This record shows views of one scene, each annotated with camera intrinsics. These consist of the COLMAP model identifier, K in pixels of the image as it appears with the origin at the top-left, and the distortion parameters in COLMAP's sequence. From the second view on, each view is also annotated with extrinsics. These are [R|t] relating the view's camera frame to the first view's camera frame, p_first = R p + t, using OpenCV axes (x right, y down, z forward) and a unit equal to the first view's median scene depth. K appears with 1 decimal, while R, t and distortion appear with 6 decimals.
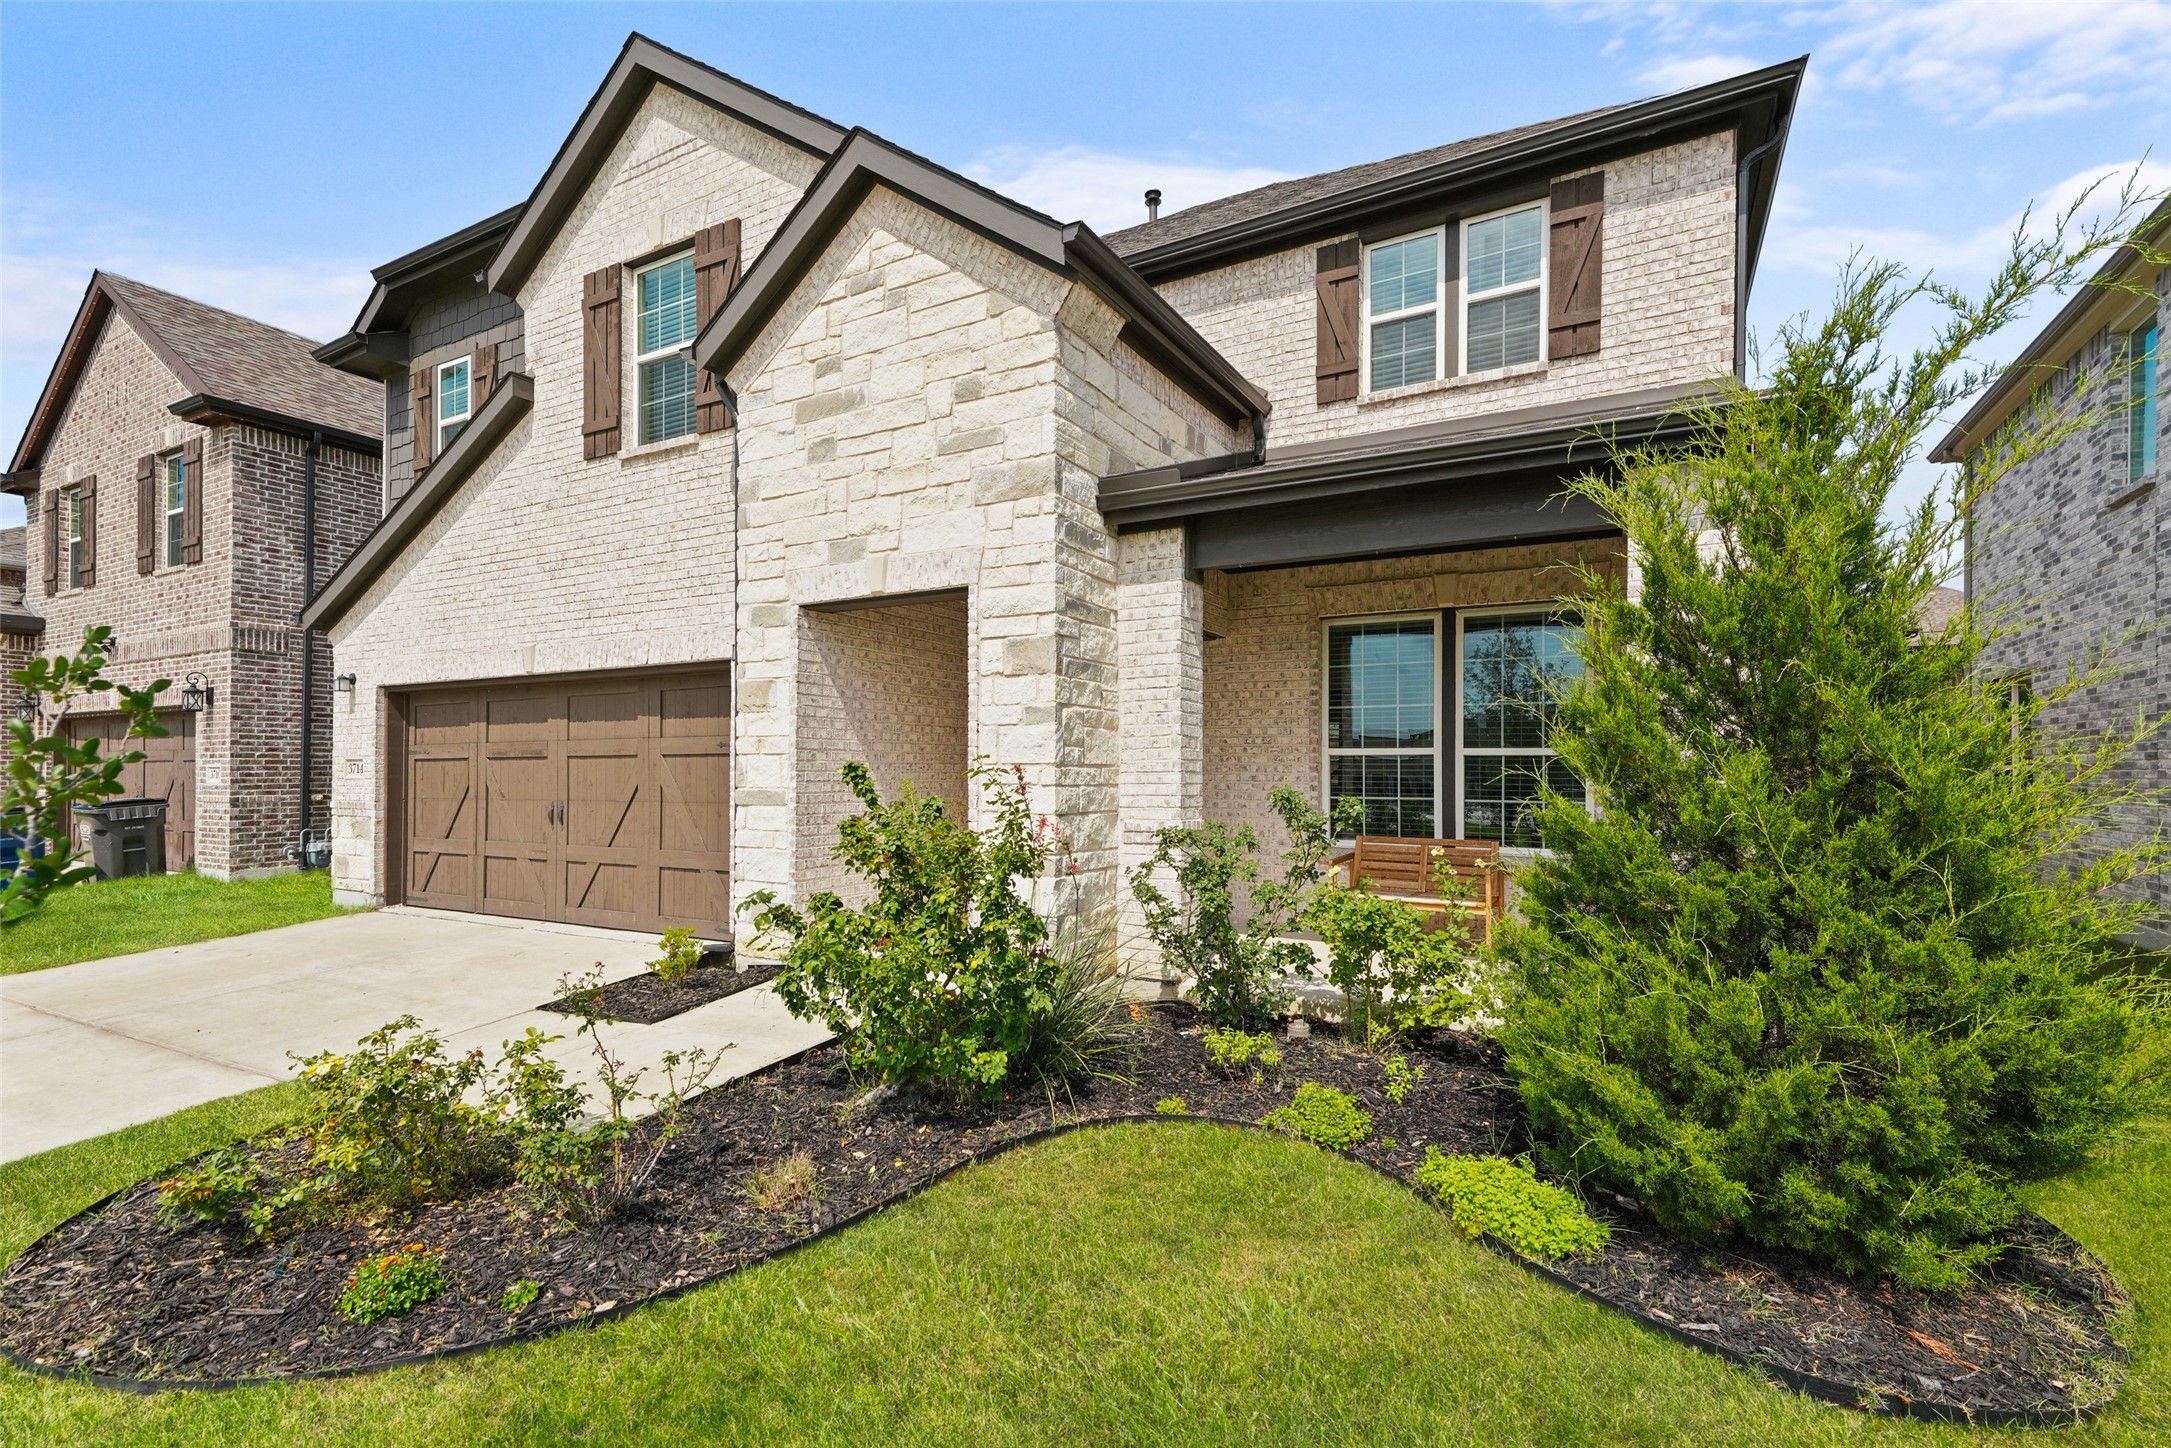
lens RADIAL K [[1014.9, 0, 1076.5], [0, 1014.9, 771.8], [0, 0, 1]] dist [0.003888, 0.000008]
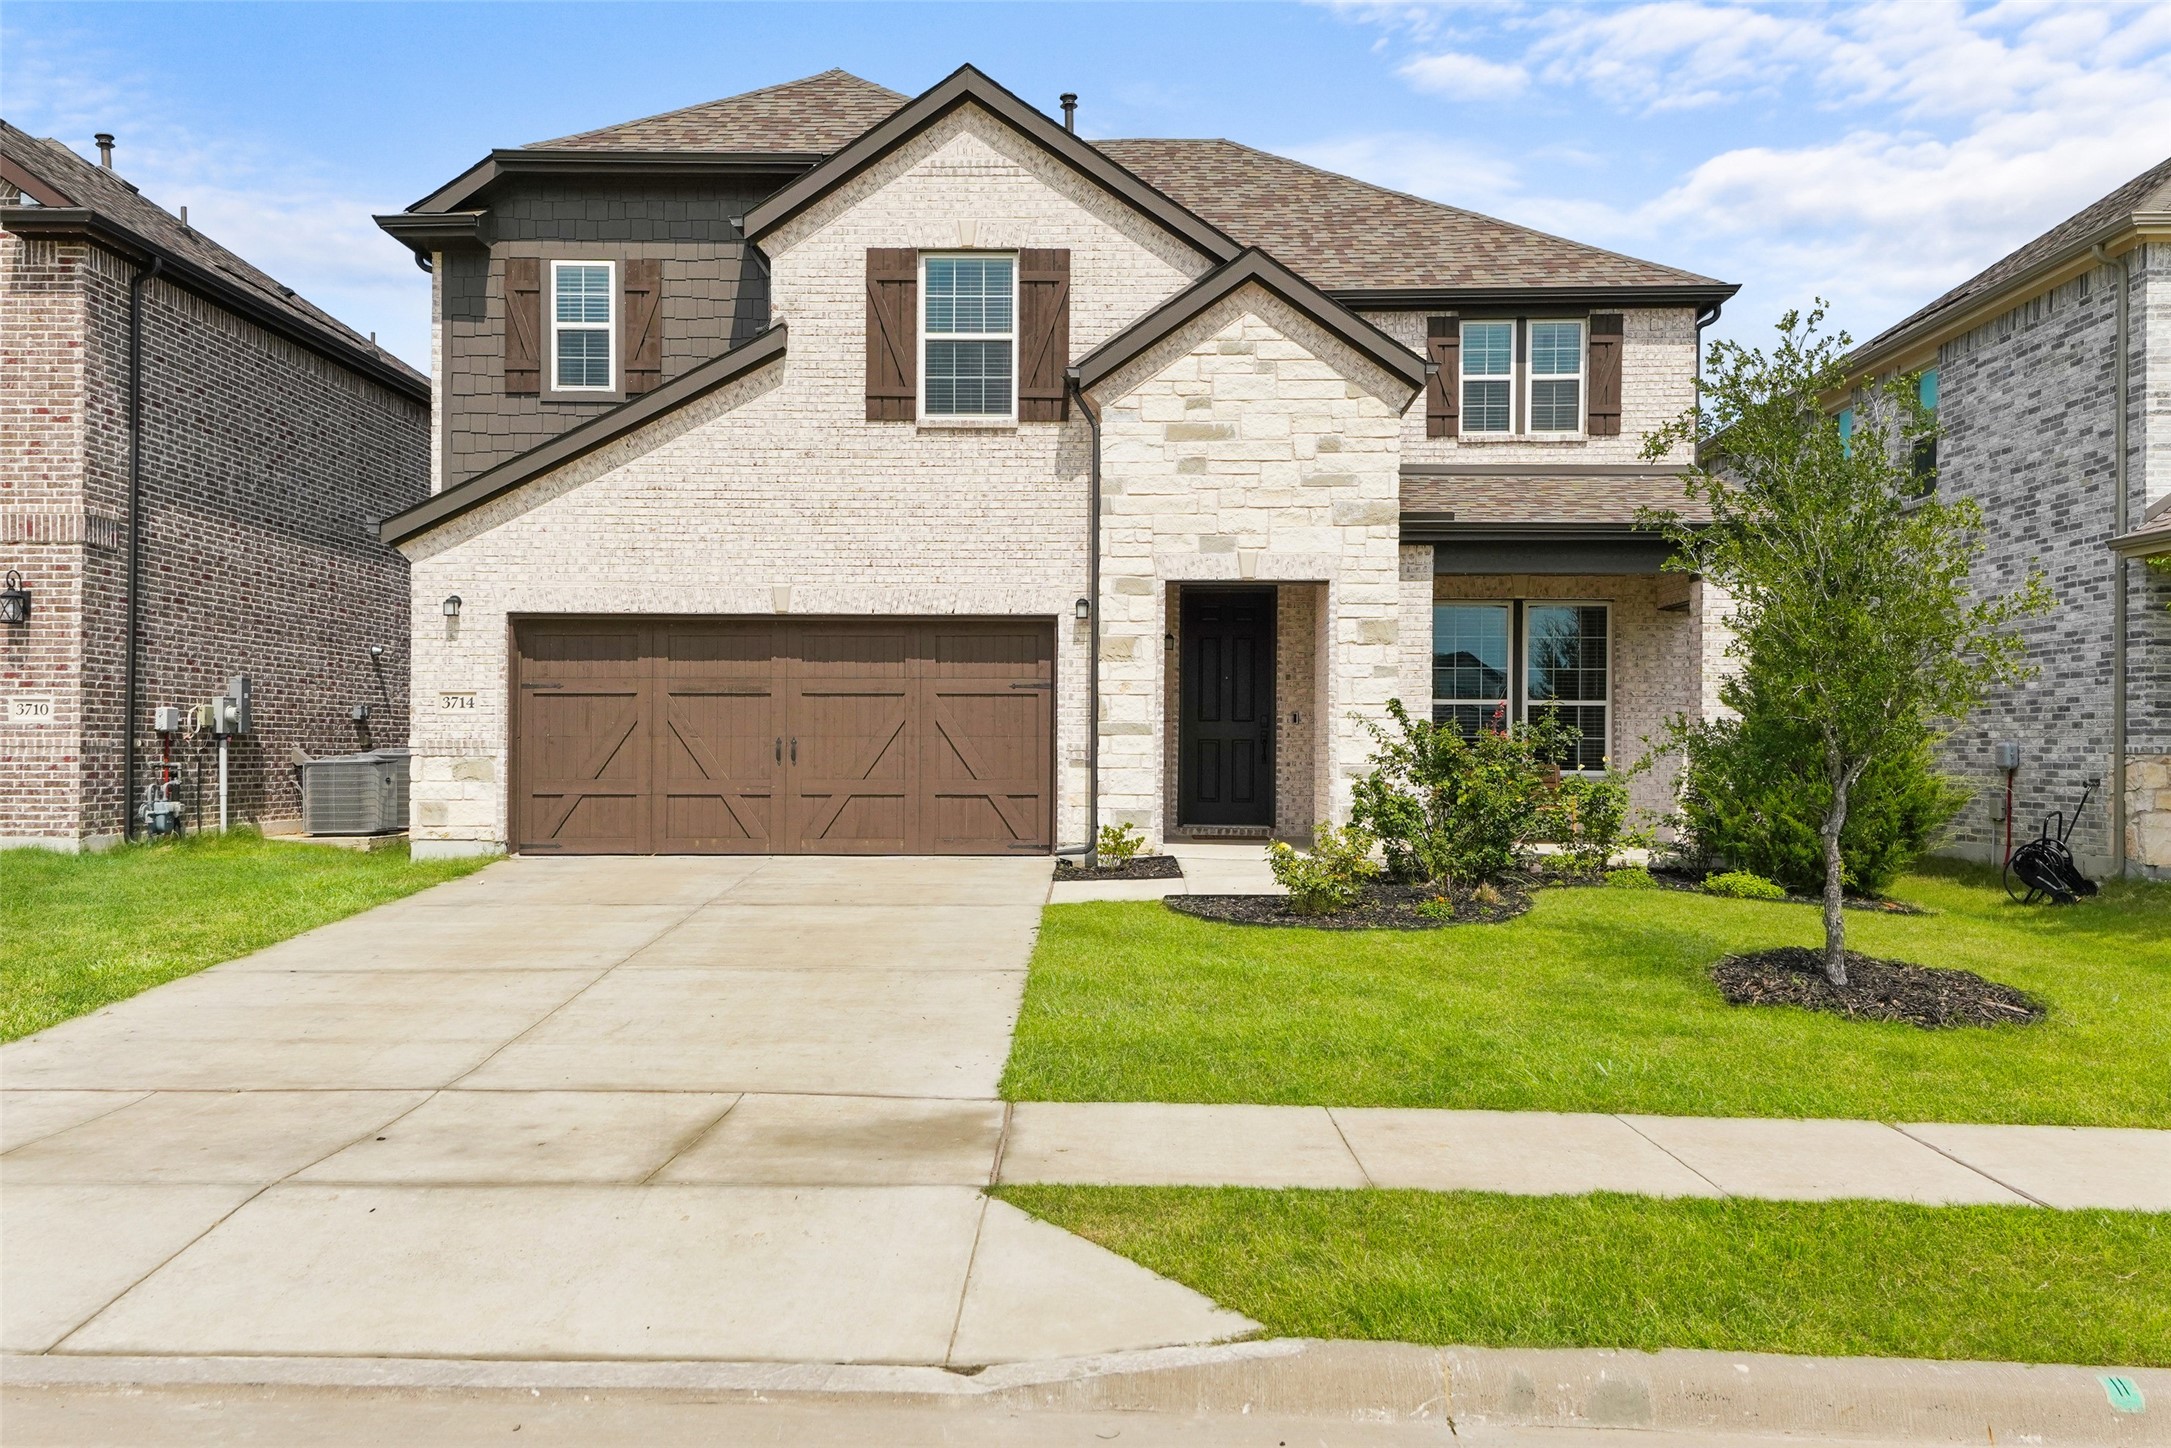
lens RADIAL K [[1822.1, 0, 1098.1], [0, 1822.1, 737.9], [0, 0, 1]] dist [0.025647, -0.008434]
pose [[0.877367, 0.006994, 0.479768, -1.331293], [-0.004106, 0.999967, -0.007069, 0.048827], [-0.479802, 0.004233, 0.877367, -0.907109]]
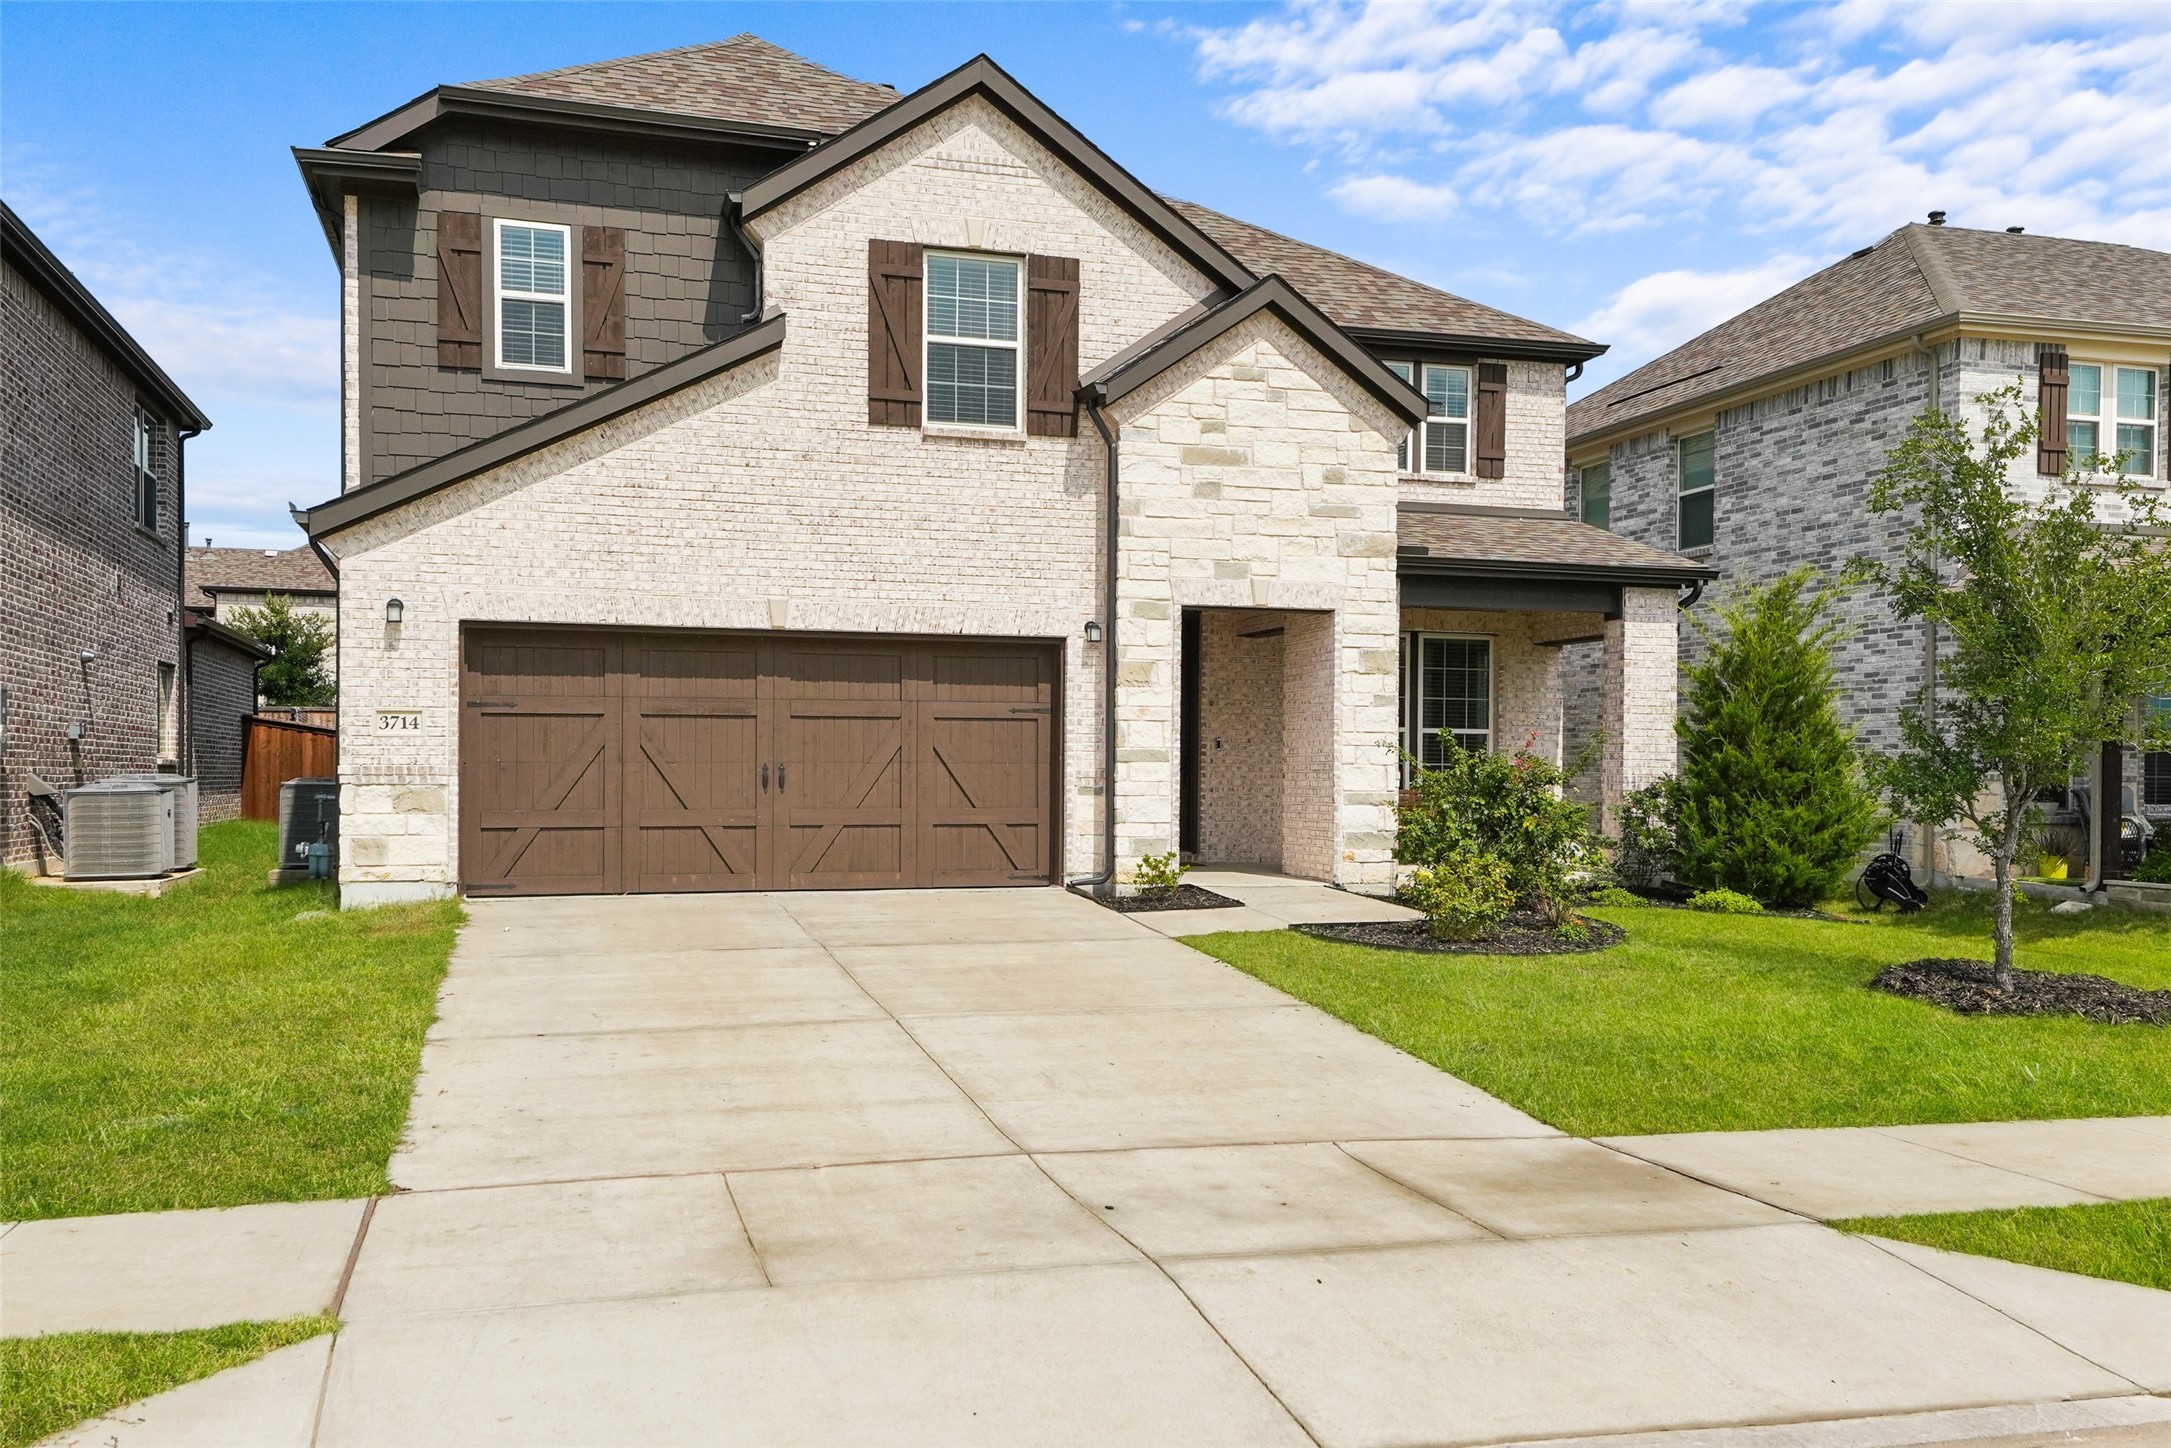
lens RADIAL K [[1822.1, 0, 1116.9], [0, 1822.1, 777.8], [0, 0, 1]] dist [0.025647, -0.008434]
pose [[0.680892, 0.001072, 0.732383, -1.827099], [-0.004610, 0.999985, 0.002823, 0.042645], [-0.732370, -0.005298, 0.680887, -0.457056]]
